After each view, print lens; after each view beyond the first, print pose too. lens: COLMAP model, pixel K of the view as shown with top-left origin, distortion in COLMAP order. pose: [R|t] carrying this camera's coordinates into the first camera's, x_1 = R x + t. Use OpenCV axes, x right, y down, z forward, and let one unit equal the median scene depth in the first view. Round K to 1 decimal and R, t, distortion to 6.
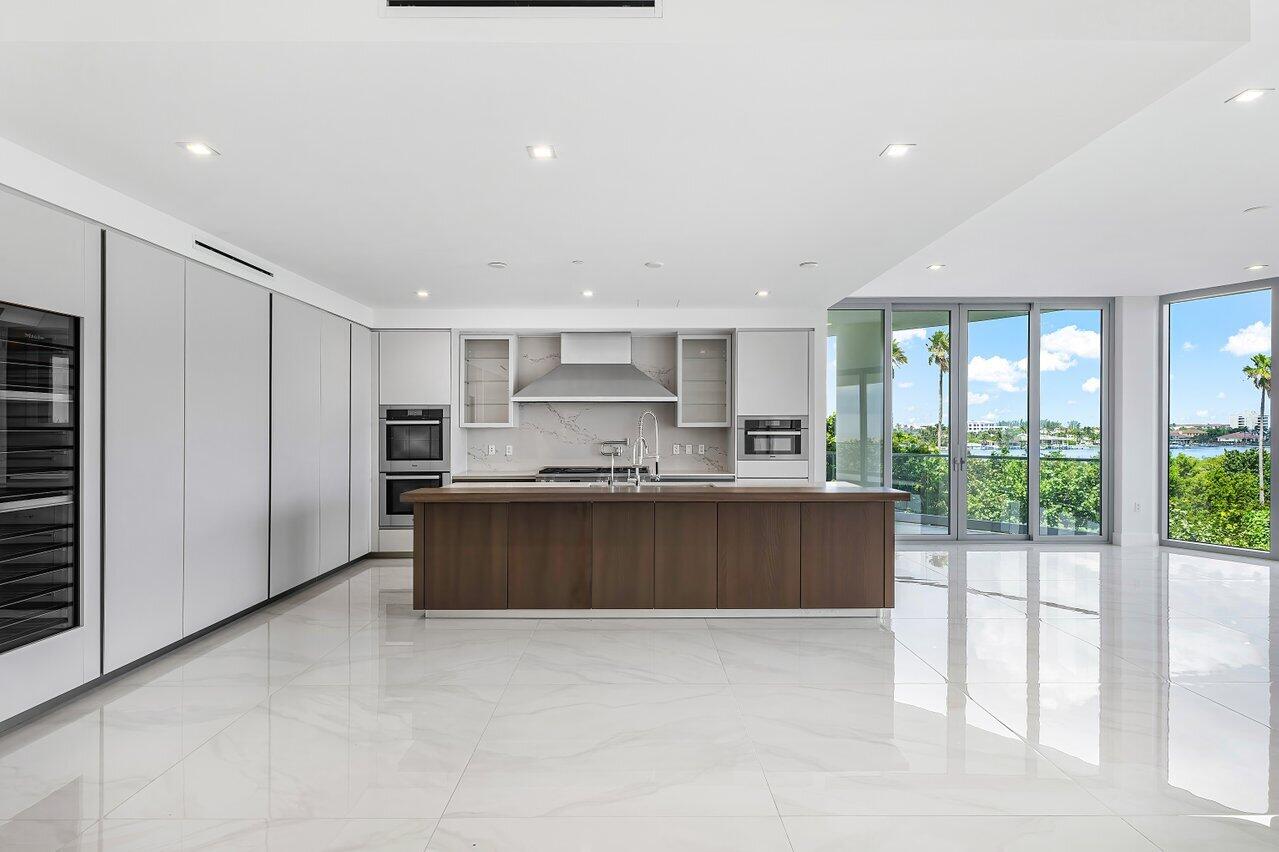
lens RADIAL K [[656.3, 0, 638.3], [0, 656.3, 448.6], [0, 0, 1]] dist [-0.011201, -0.000285]
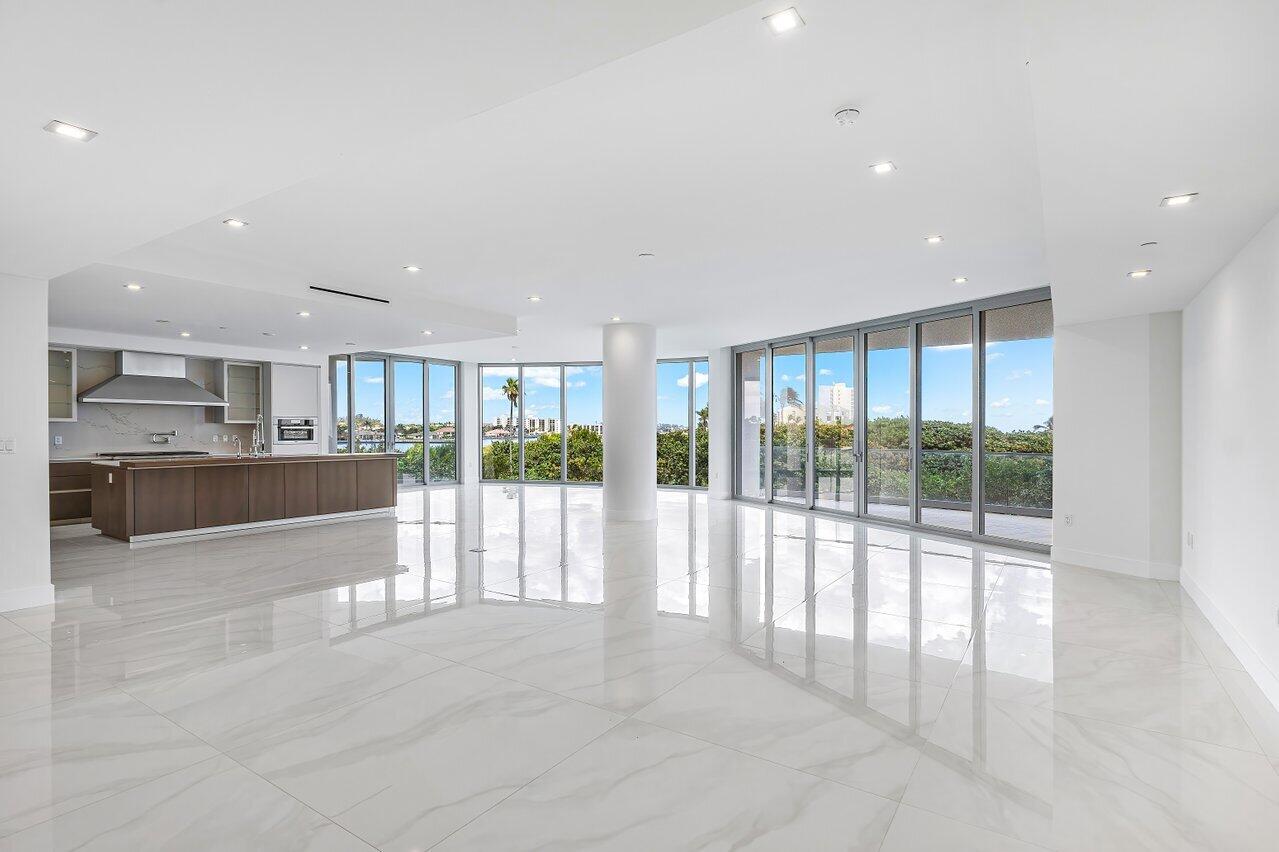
lens RADIAL K [[617.5, 0, 640.7], [0, 617.5, 433.8], [0, 0, 1]] dist [0.001305, 0.000256]
pose [[0.563625, -0.003423, 0.826024, -0.552582], [0.016232, 0.999844, -0.006932, 0.015683], [-0.825871, 0.017316, 0.563593, -0.552593]]
